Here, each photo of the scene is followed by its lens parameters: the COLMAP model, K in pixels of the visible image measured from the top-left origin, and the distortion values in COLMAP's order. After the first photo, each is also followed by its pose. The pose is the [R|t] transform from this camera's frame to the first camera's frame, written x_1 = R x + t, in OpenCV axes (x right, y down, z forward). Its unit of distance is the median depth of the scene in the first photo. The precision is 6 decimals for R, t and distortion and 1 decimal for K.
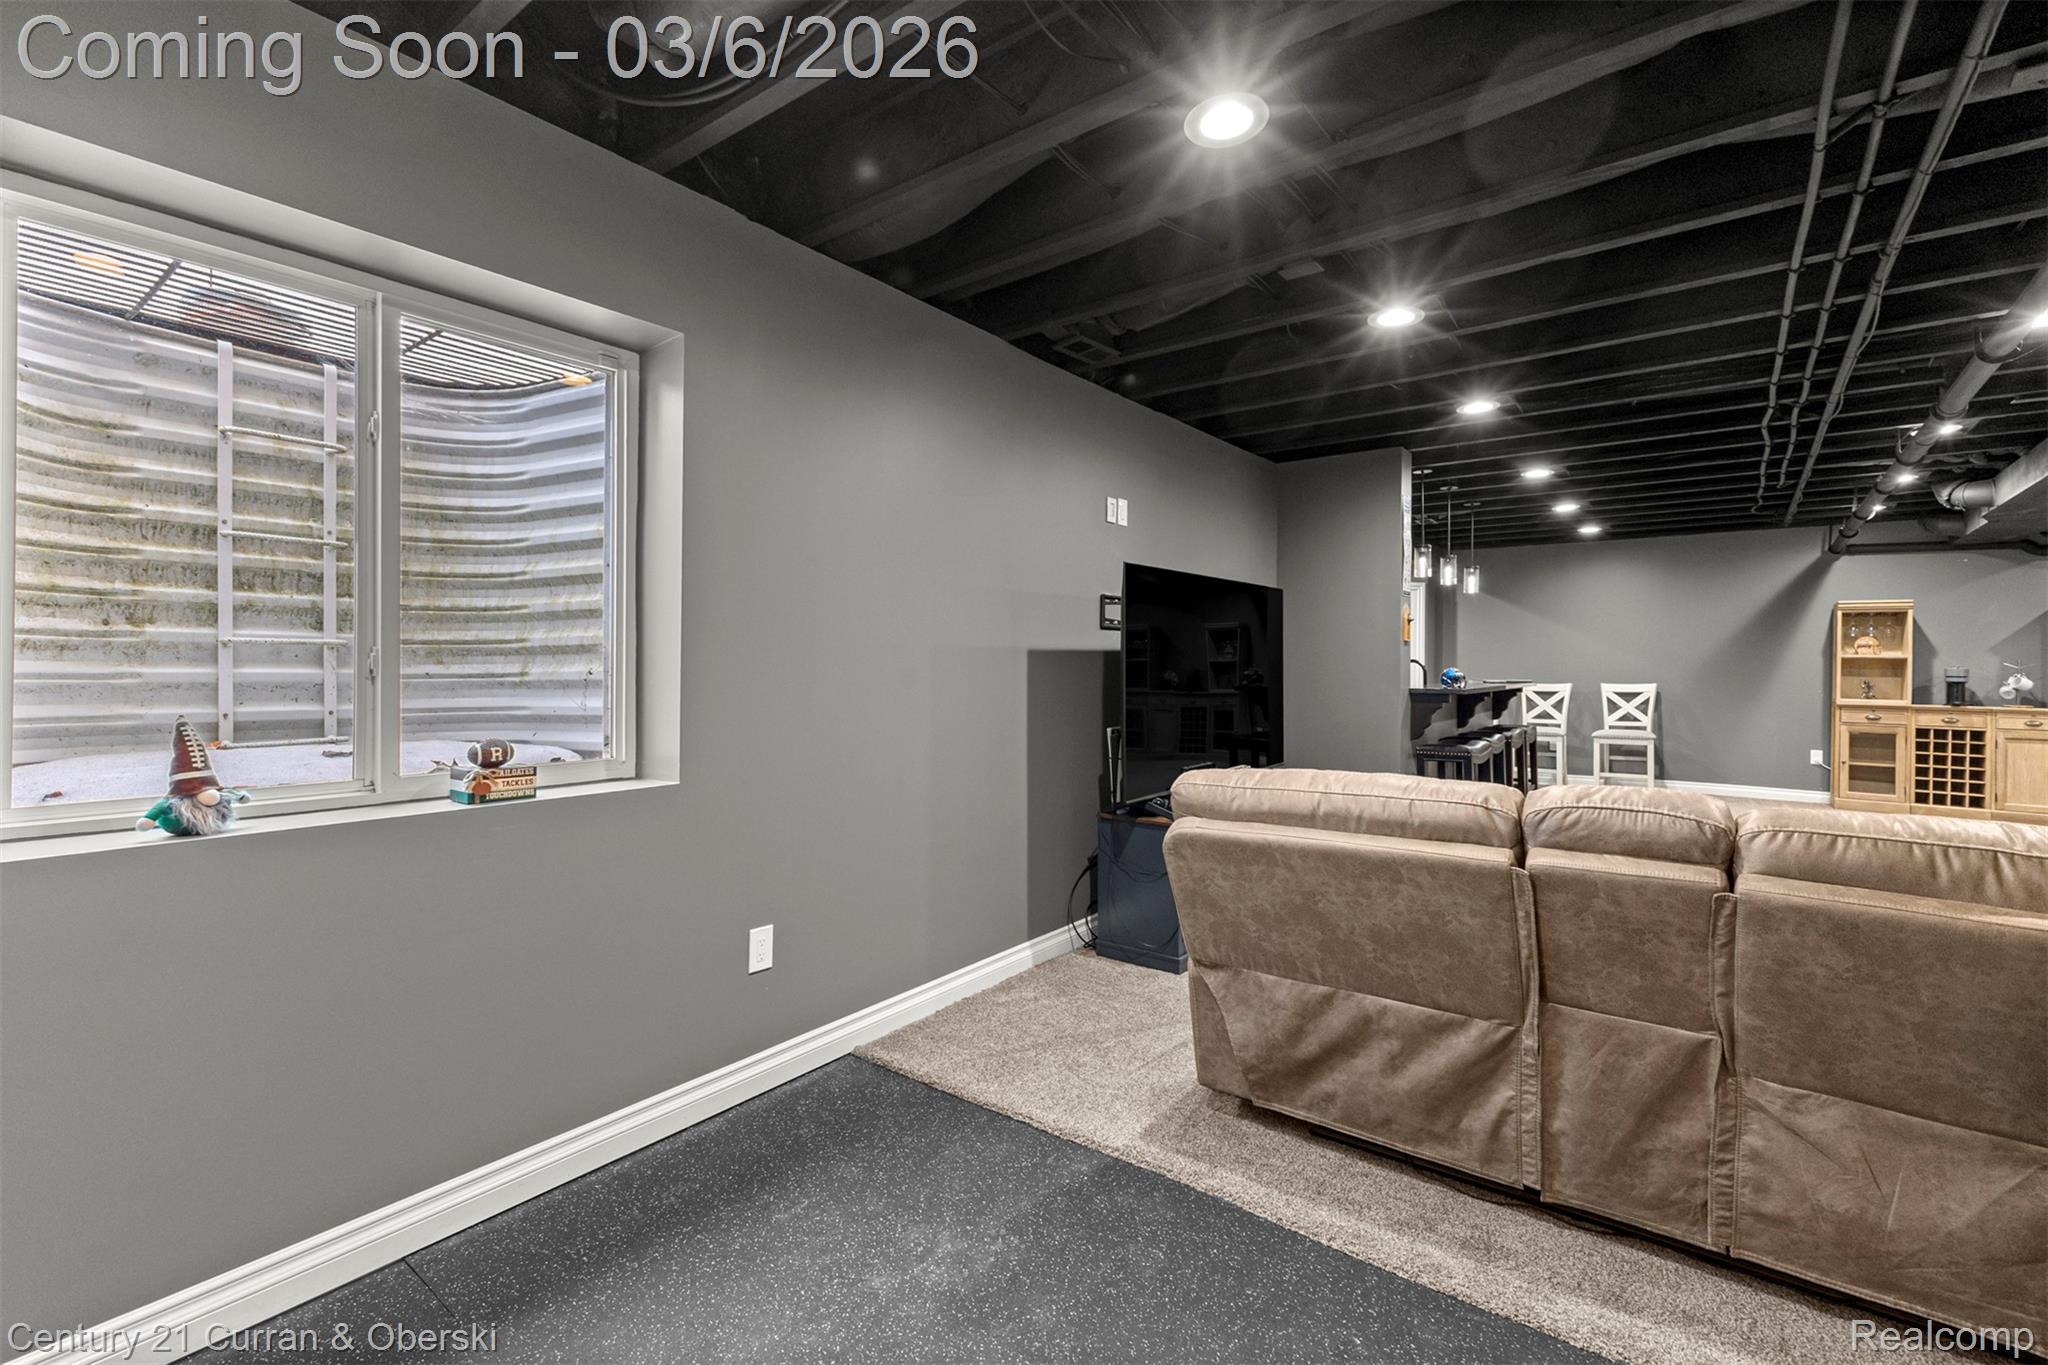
lens RADIAL K [[877.8, 0, 1016.9], [0, 877.8, 660.7], [0, 0, 1]] dist [-0.000752, -0.002891]
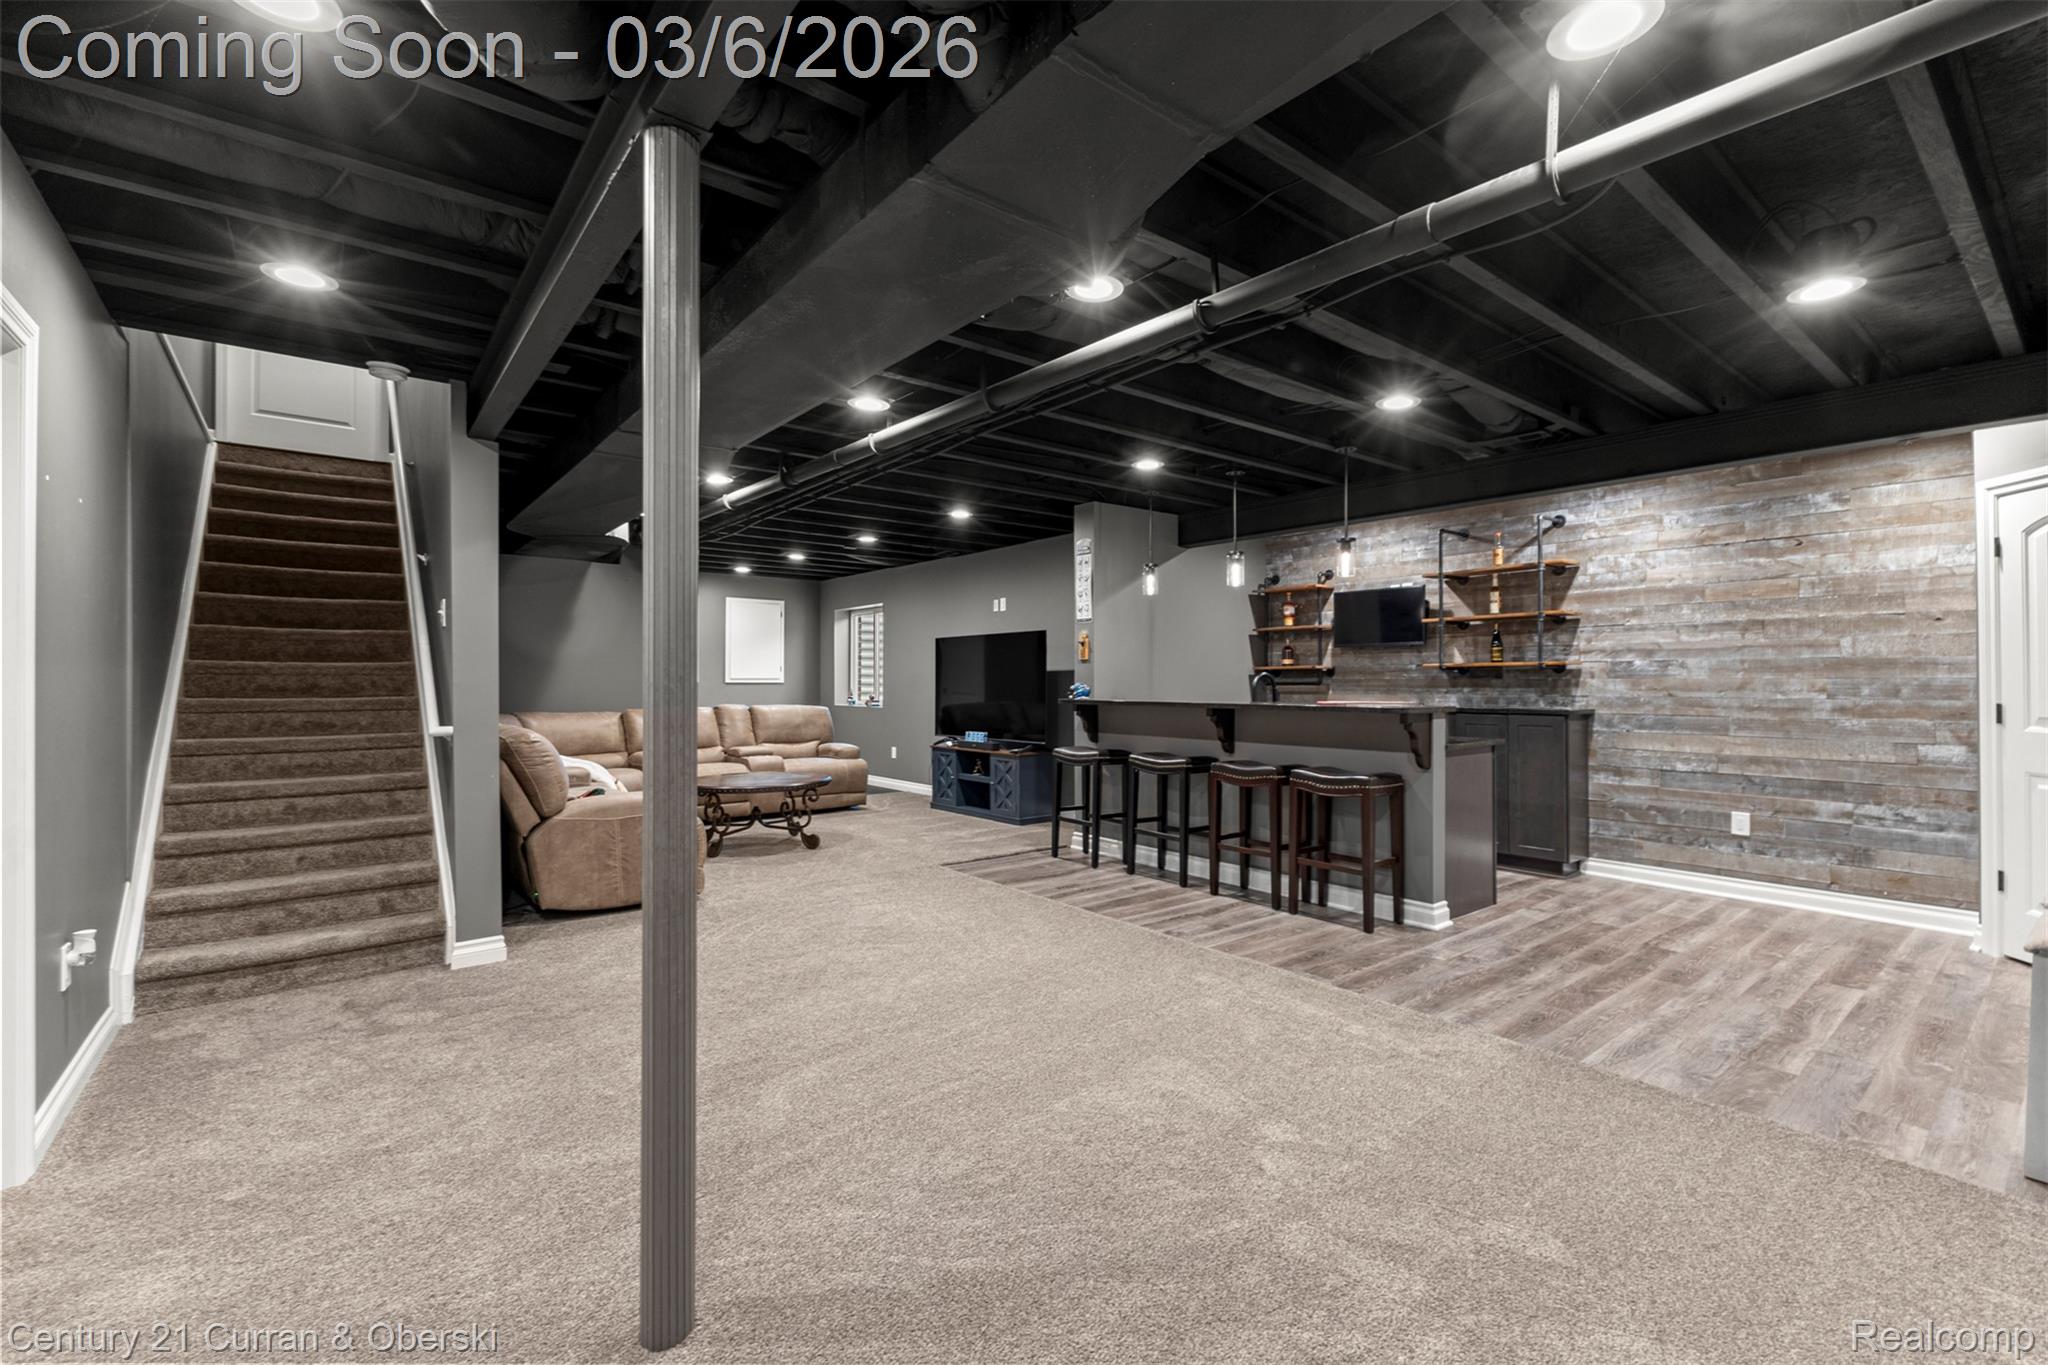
lens RADIAL K [[877.8, 0, 1025.2], [0, 877.8, 673.8], [0, 0, 1]] dist [-0.000752, -0.002891]
pose [[-0.222160, -0.009467, -0.974964, 1.186500], [0.001884, 0.999947, -0.010139, 0.006914], [0.975008, -0.004089, -0.222131, 0.857333]]
